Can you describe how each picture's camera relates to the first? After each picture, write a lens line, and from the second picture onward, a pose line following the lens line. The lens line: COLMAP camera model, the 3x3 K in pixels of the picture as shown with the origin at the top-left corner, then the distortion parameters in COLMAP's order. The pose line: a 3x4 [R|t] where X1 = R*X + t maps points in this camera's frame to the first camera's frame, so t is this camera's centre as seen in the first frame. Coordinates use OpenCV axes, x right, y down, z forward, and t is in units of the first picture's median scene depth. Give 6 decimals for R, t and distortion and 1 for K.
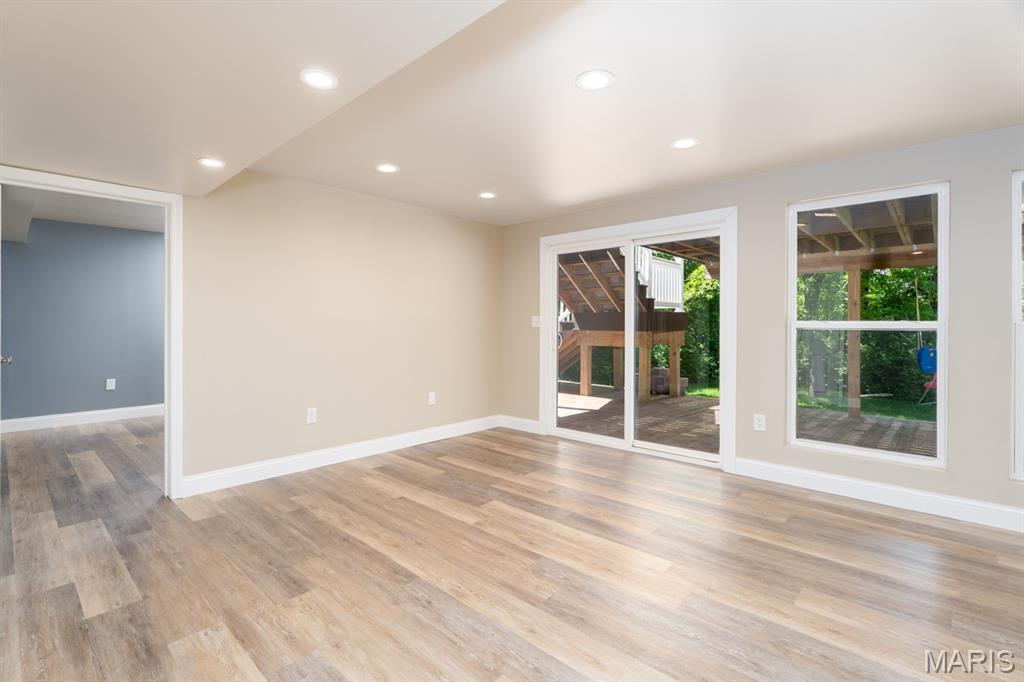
lens RADIAL K [[468.5, 0, 512.4], [0, 468.5, 334.3], [0, 0, 1]] dist [-0.002601, 0.001704]
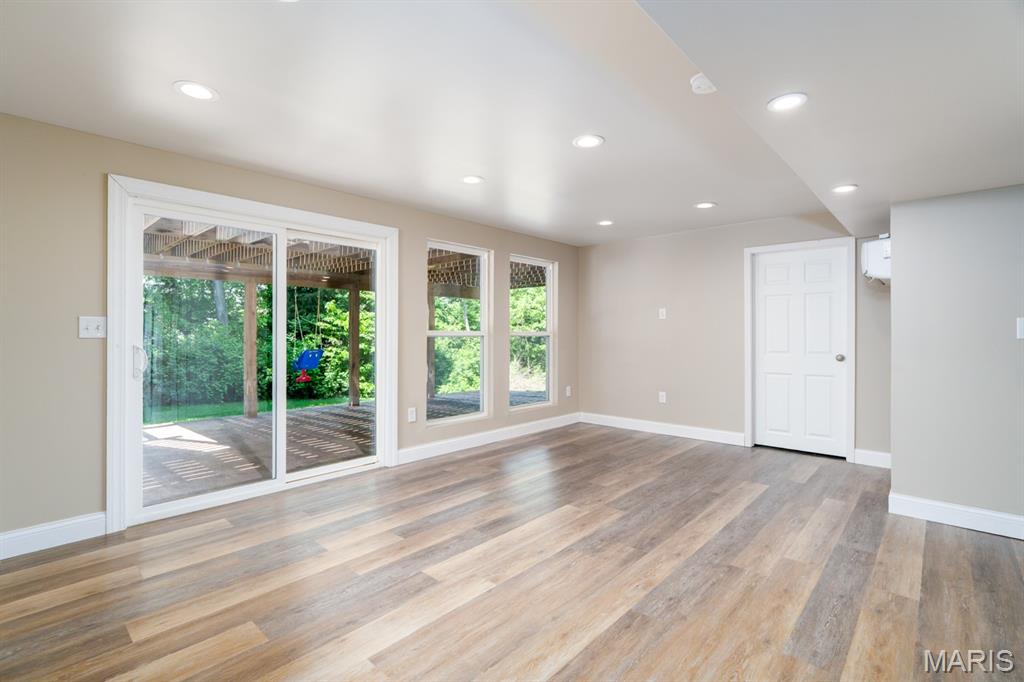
lens RADIAL K [[468.5, 0, 512.4], [0, 468.5, 336.0], [0, 0, 1]] dist [-0.002601, 0.001704]
pose [[0.010195, -0.007405, 0.999921, -0.869301], [0.018017, 0.999812, 0.007221, -0.022137], [-0.999786, 0.017942, 0.010326, 0.945252]]
